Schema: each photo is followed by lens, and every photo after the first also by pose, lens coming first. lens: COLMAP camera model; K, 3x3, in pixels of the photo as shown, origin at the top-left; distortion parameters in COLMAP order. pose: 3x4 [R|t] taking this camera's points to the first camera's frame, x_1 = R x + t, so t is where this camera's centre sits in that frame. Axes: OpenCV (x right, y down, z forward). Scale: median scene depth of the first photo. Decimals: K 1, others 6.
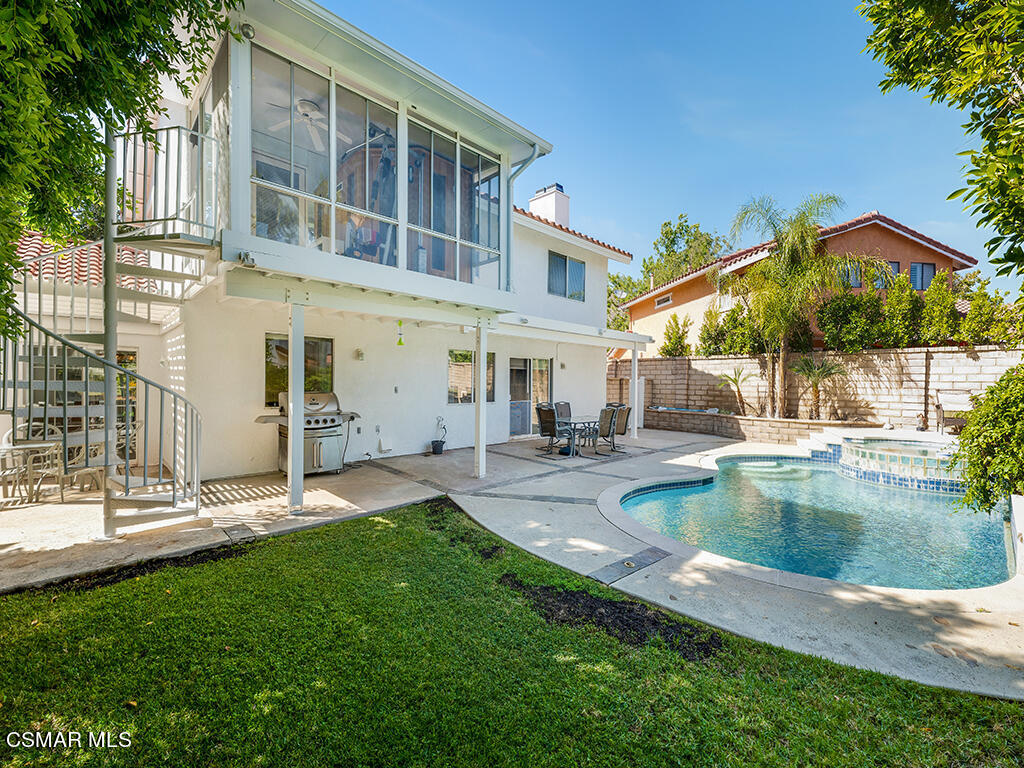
lens RADIAL K [[439.6, 0, 512.0], [0, 439.6, 384.0], [0, 0, 1]] dist [0.015768, -0.000071]
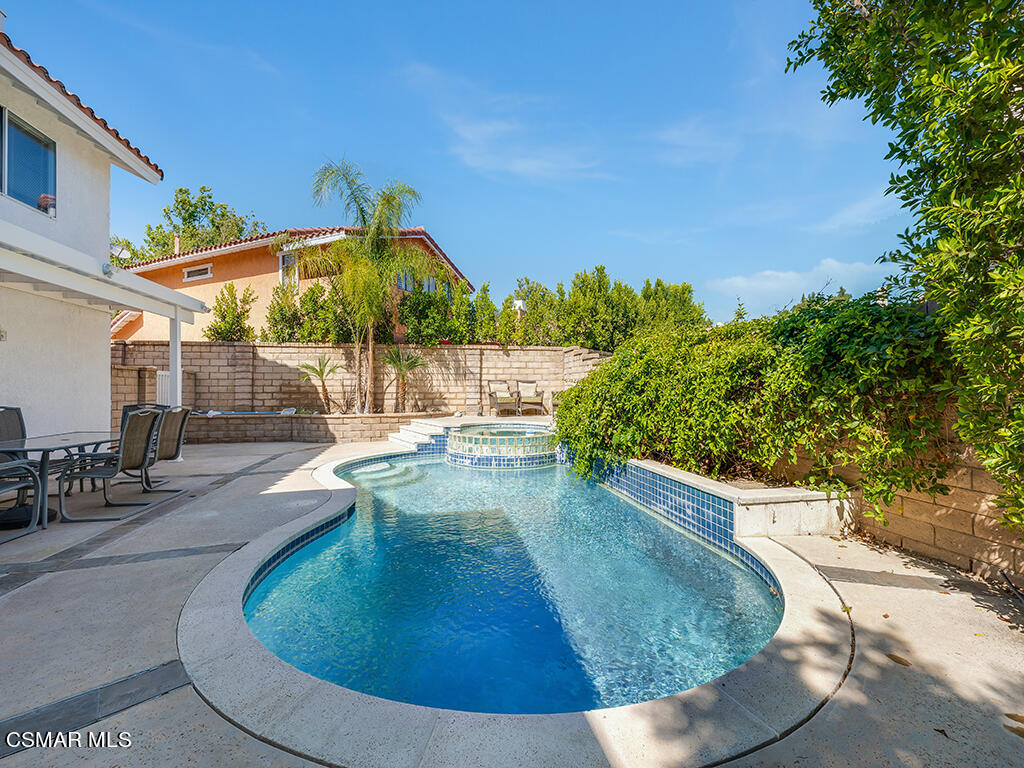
lens RADIAL K [[418.6, 0, 513.4], [0, 418.6, 388.6], [0, 0, 1]] dist [0.001918, 0.000297]
pose [[0.524166, -0.012259, 0.851528, 0.024591], [0.014645, 0.999878, 0.005380, 0.025303], [-0.851490, 0.009651, 0.524282, 0.298367]]
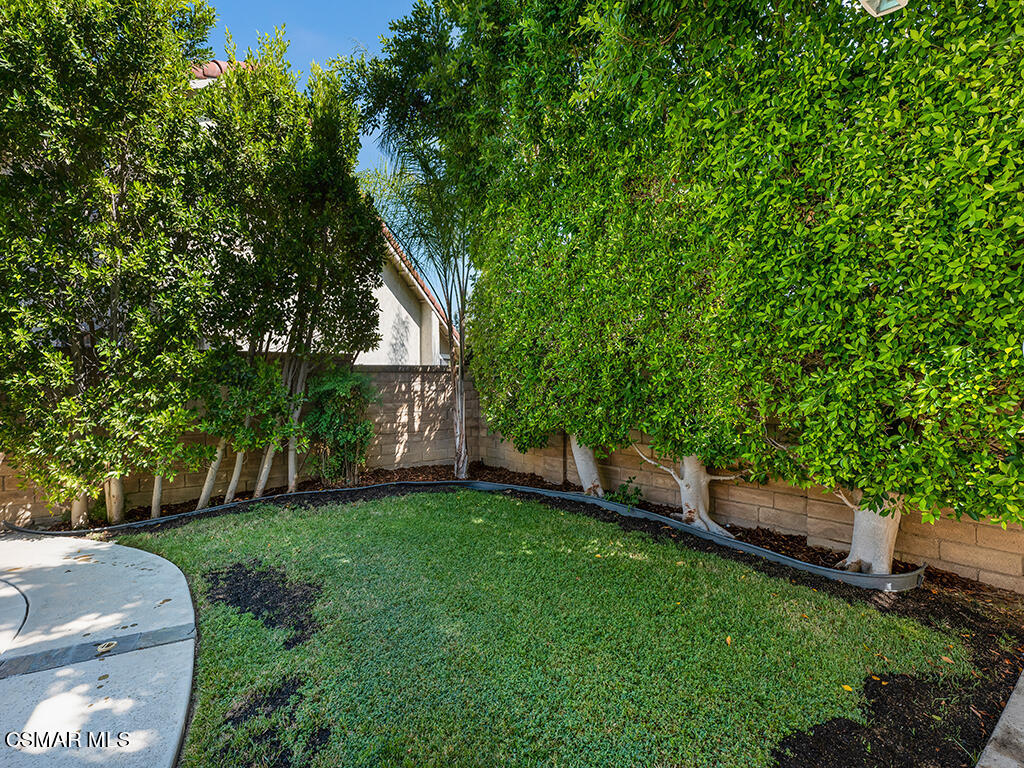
lens RADIAL K [[463.2, 0, 512.0], [0, 463.2, 384.0], [0, 0, 1]] dist [-0.002559, 0.000459]
pose [[-0.986459, -0.005186, 0.163926, -0.144940], [-0.001951, 0.999800, 0.019890, 0.000260], [-0.163996, 0.019301, -0.986272, 0.510904]]
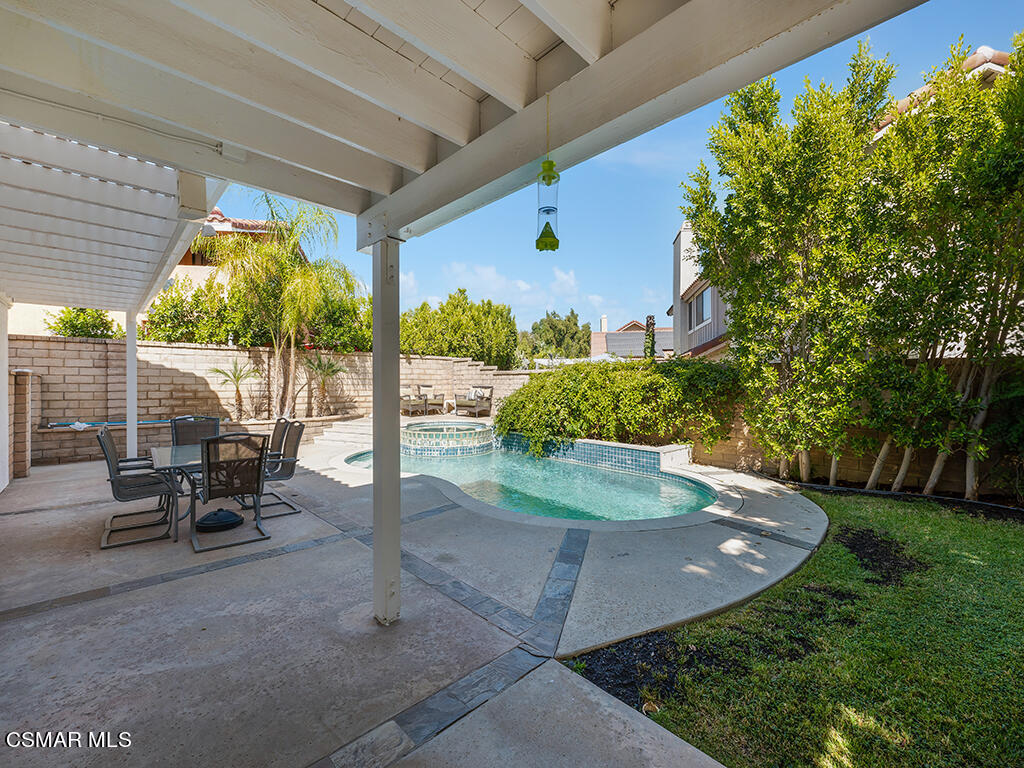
lens RADIAL K [[418.6, 0, 513.4], [0, 418.6, 388.6], [0, 0, 1]] dist [0.001918, 0.000297]
pose [[0.000523, -0.022440, 0.999748, -0.274570], [0.005046, 0.999736, 0.022437, -0.002840], [-0.999987, 0.005033, 0.000636, 0.542946]]
